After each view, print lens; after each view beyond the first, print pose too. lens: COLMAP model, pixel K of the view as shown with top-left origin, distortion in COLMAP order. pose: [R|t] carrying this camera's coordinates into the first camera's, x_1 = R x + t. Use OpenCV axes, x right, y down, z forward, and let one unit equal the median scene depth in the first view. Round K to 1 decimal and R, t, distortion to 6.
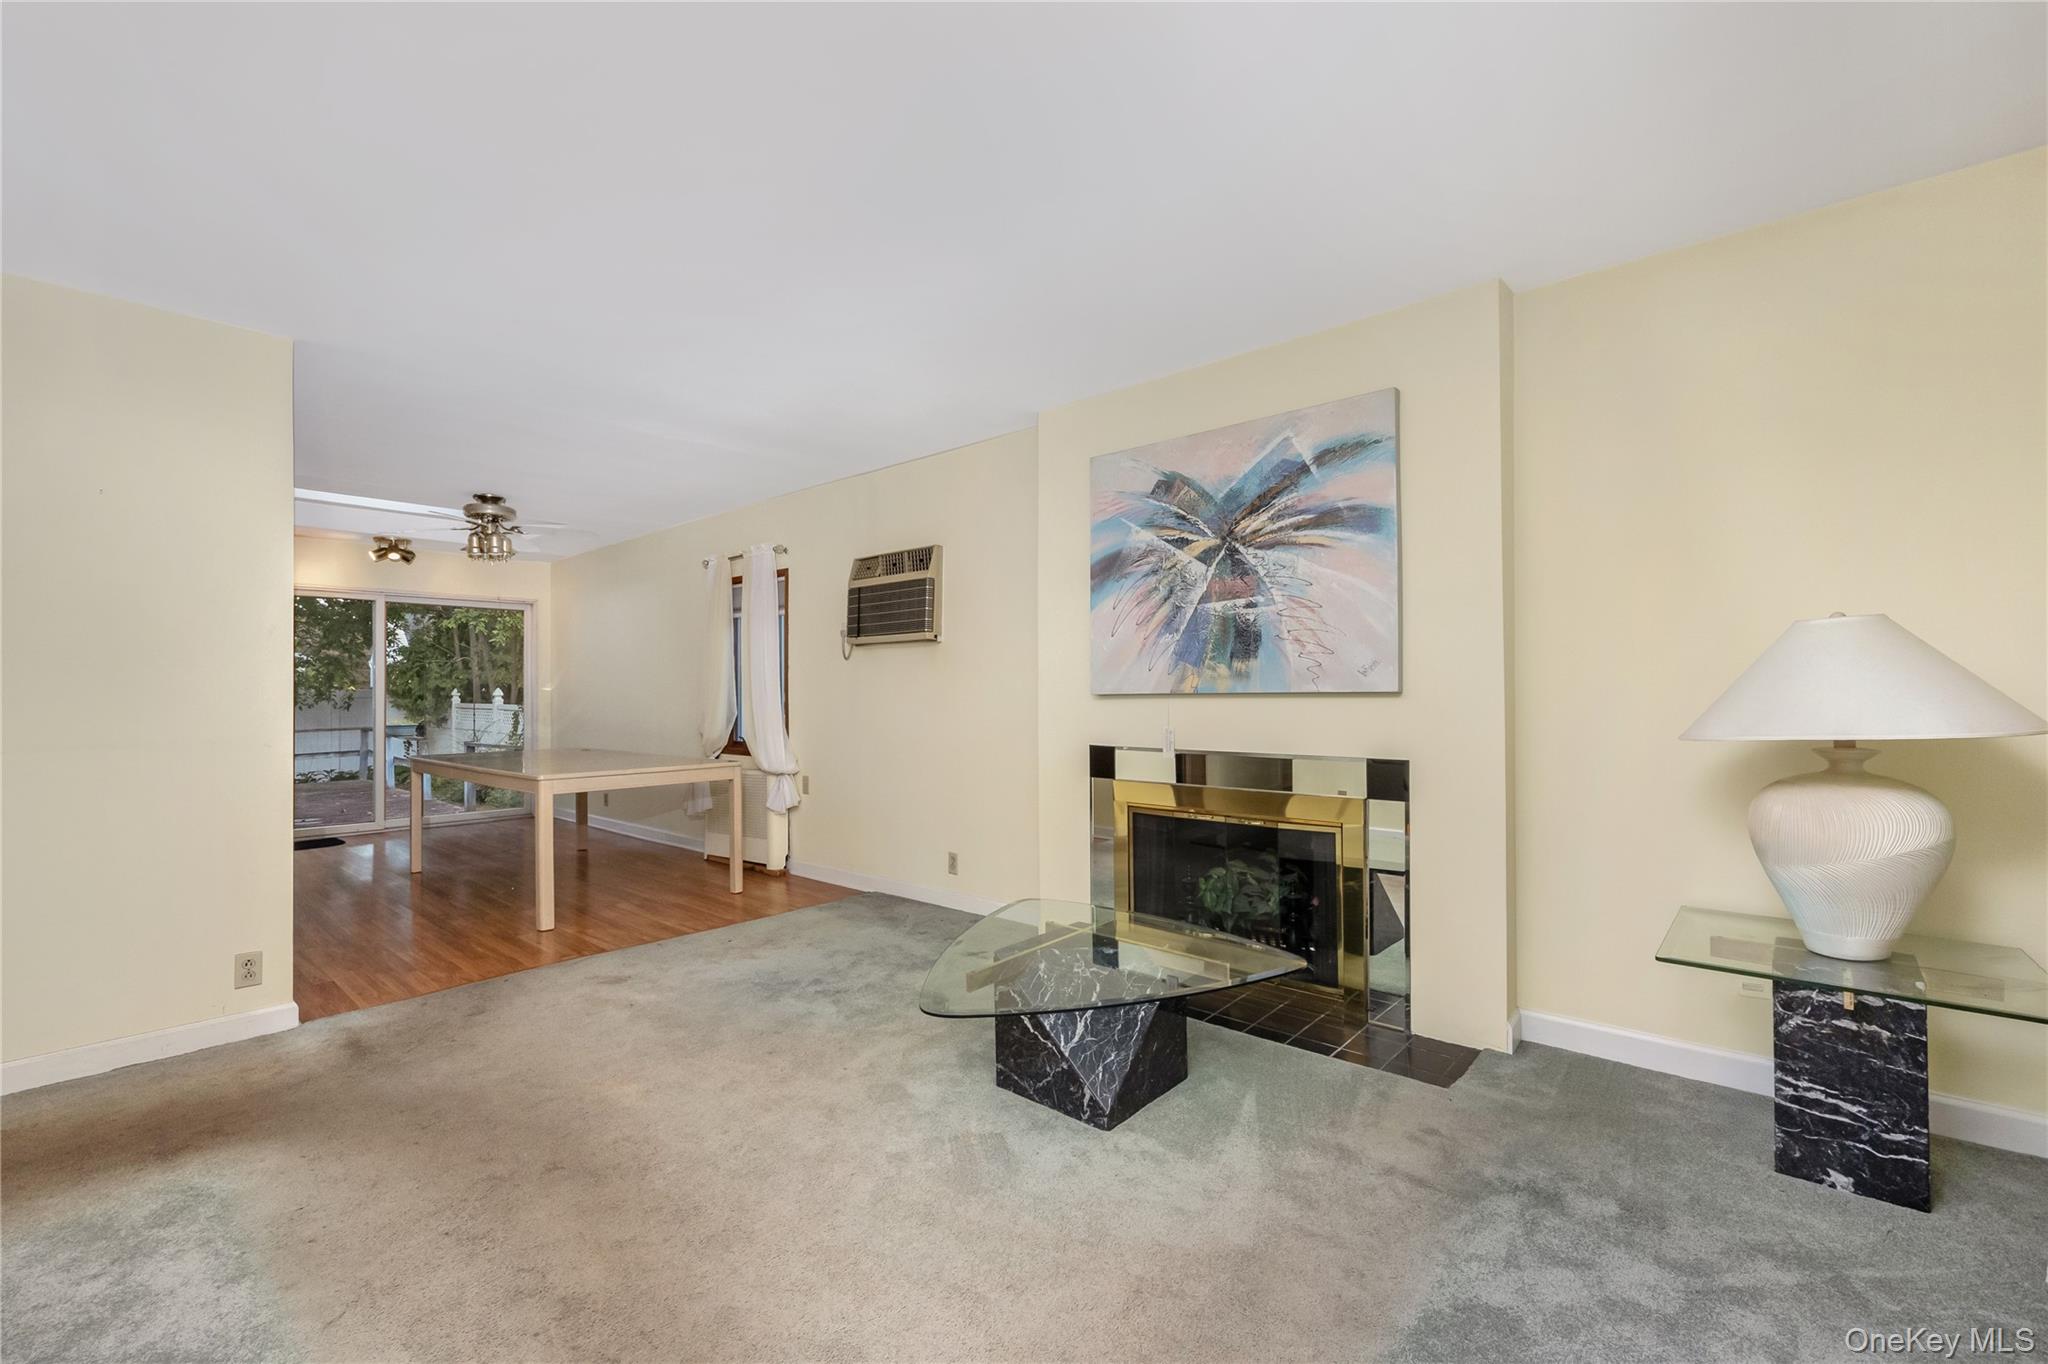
lens RADIAL K [[870.3, 0, 1024.0], [0, 870.3, 682.0], [0, 0, 1]] dist [0.002127, 0.000334]
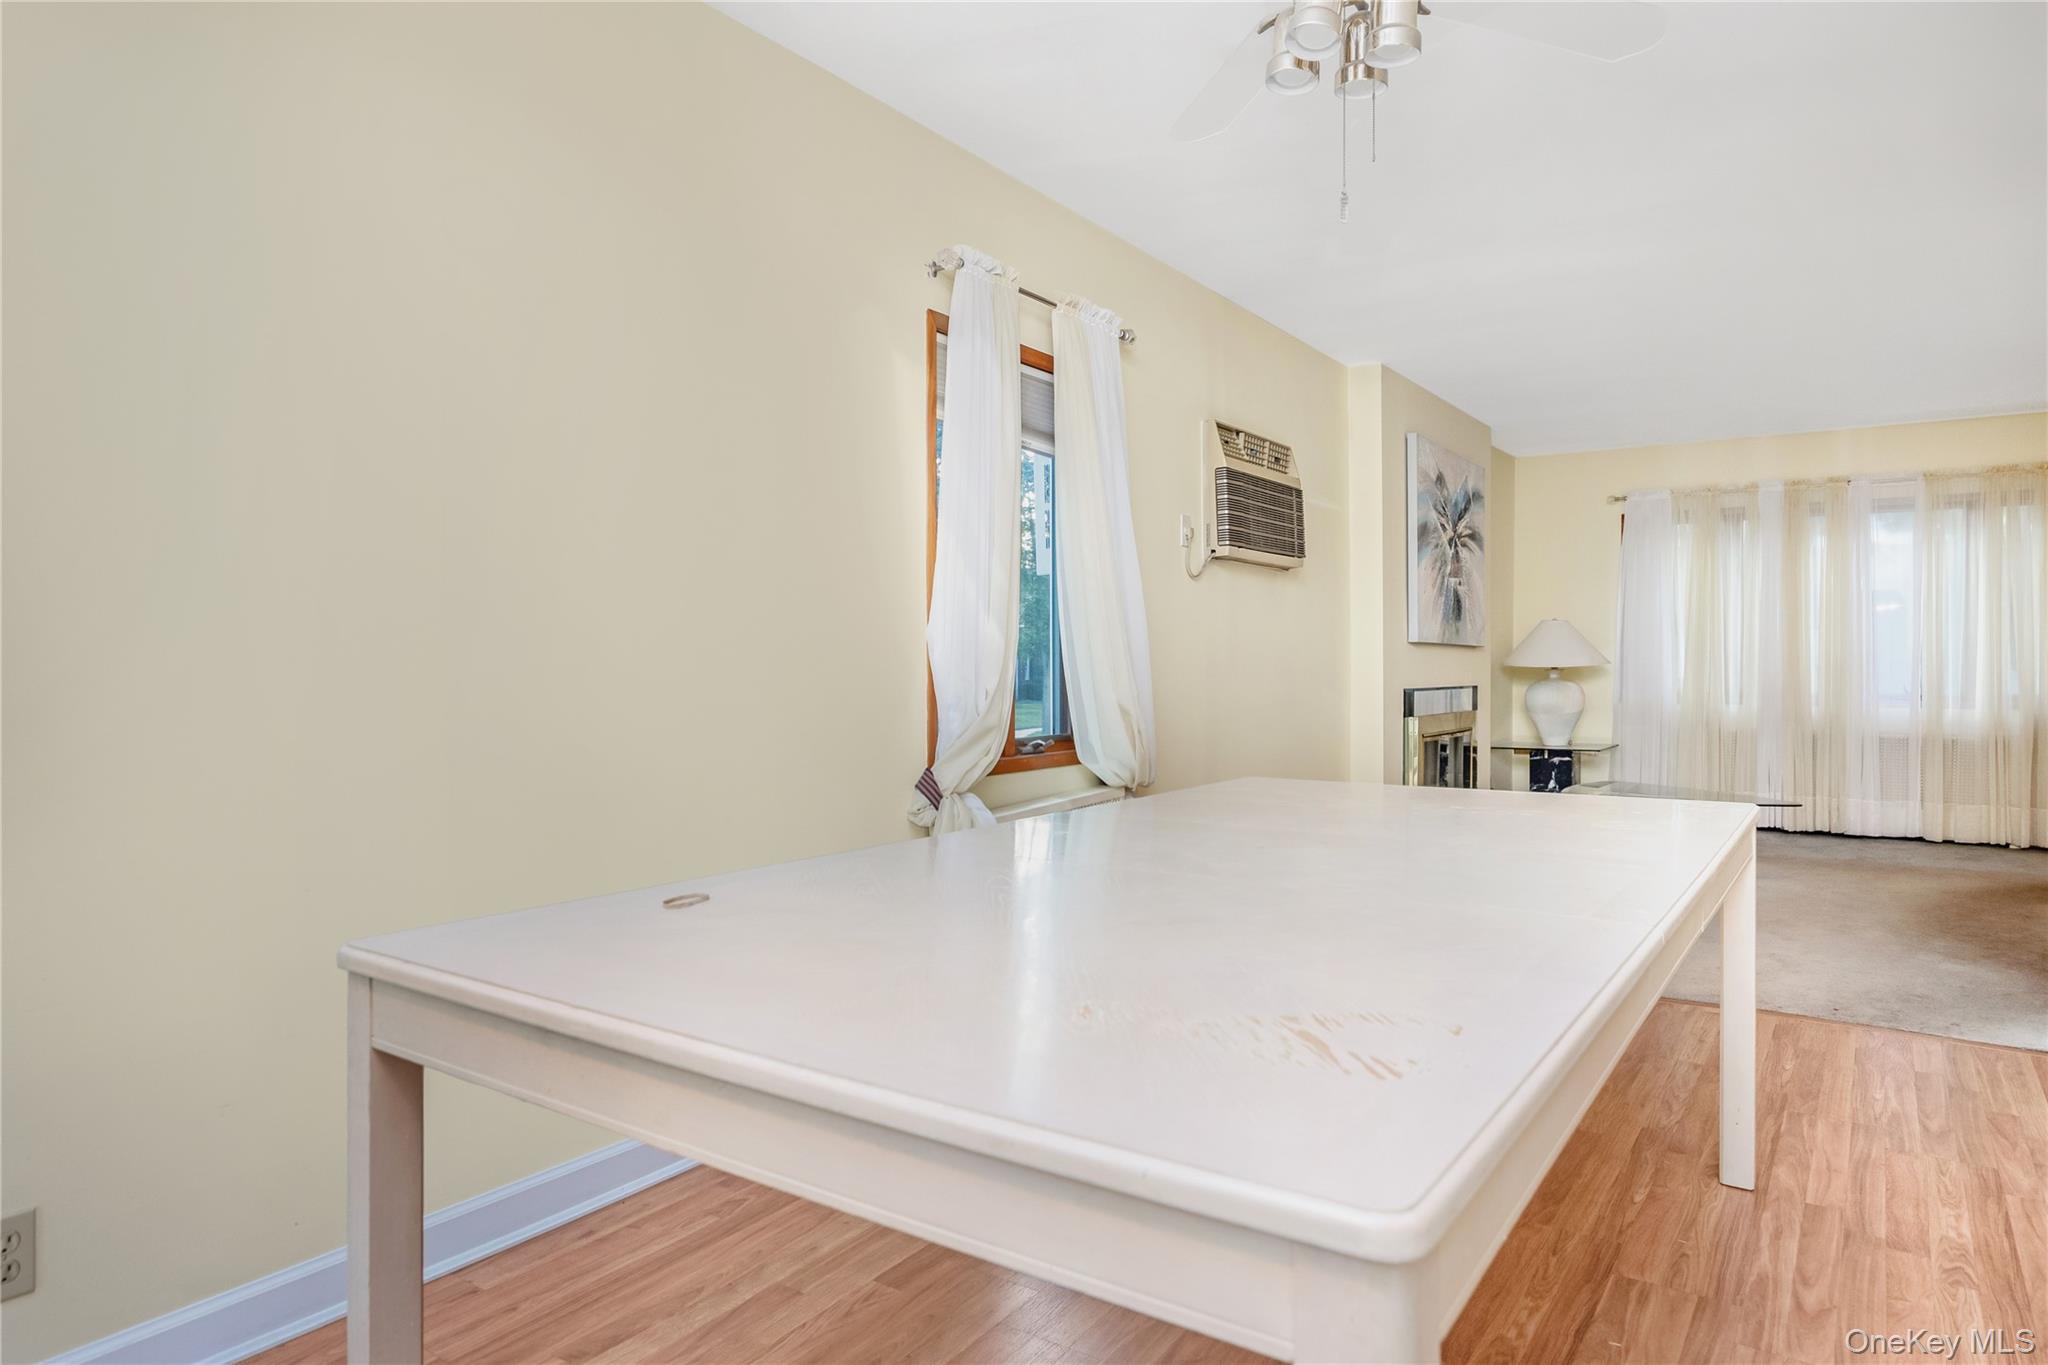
lens RADIAL K [[1284.8, 0, 1024.0], [0, 1284.8, 682.5], [0, 0, 1]] dist [-0.001818, -0.000542]
pose [[-0.153963, -0.006229, 0.988057, -1.676472], [-0.010638, 0.999933, 0.004646, 0.069054], [-0.988019, -0.009796, -0.154019, 1.982924]]
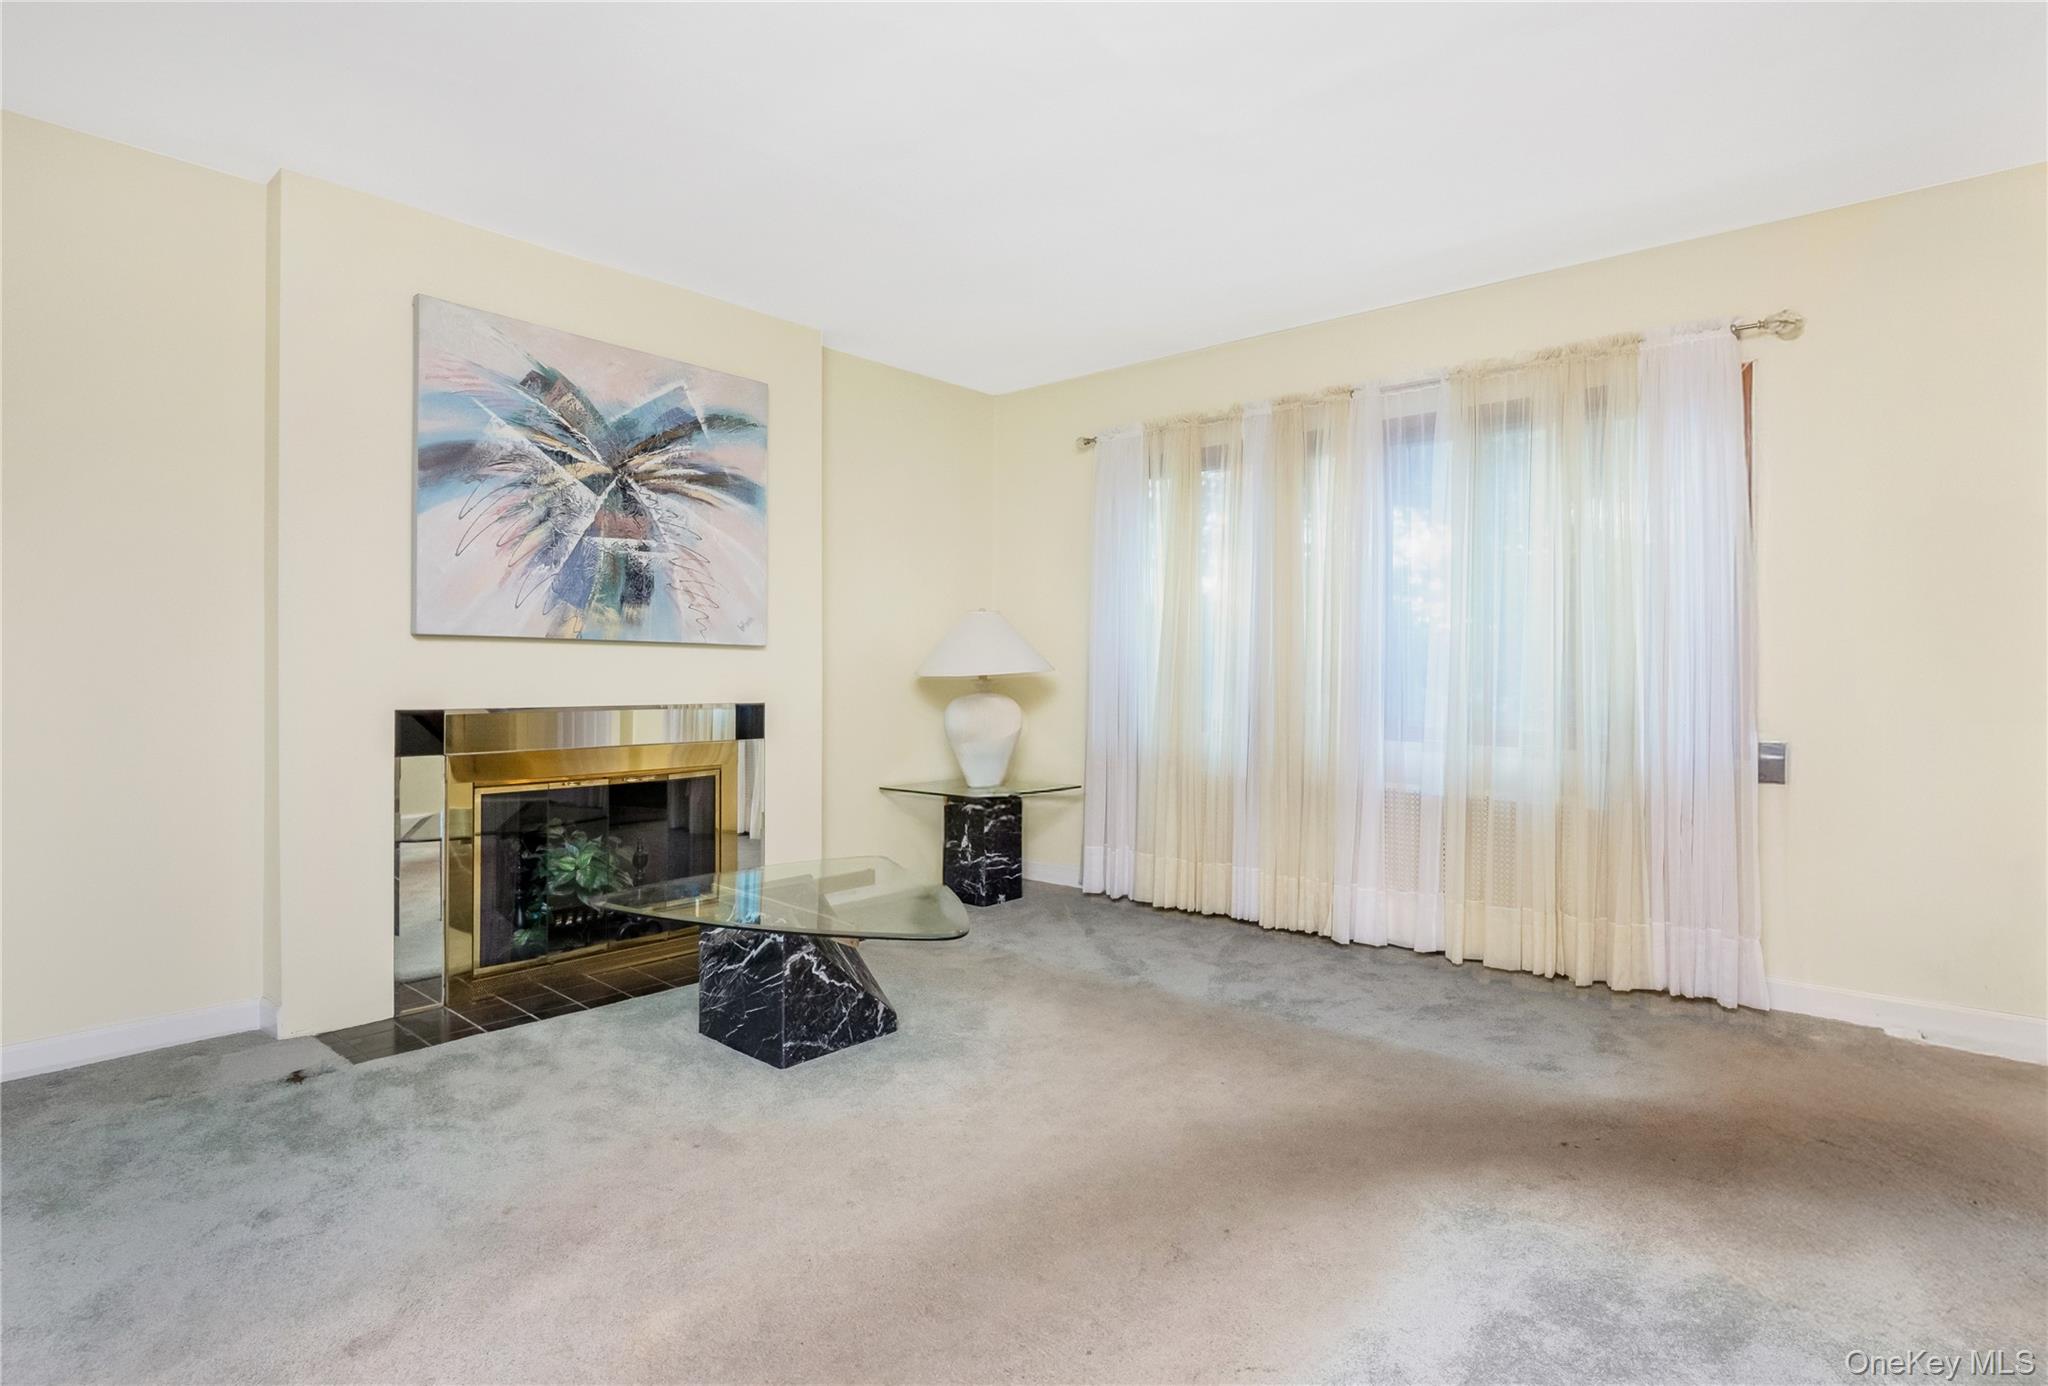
lens RADIAL K [[1036.5, 0, 987.0], [0, 1036.5, 669.5], [0, 0, 1]] dist [-0.002940, 0.000011]
pose [[-0.001815, 0.017733, 0.999841, -0.838959], [-0.017647, 0.999687, -0.017762, 0.055069], [-0.999843, -0.017676, -0.001501, 0.613972]]
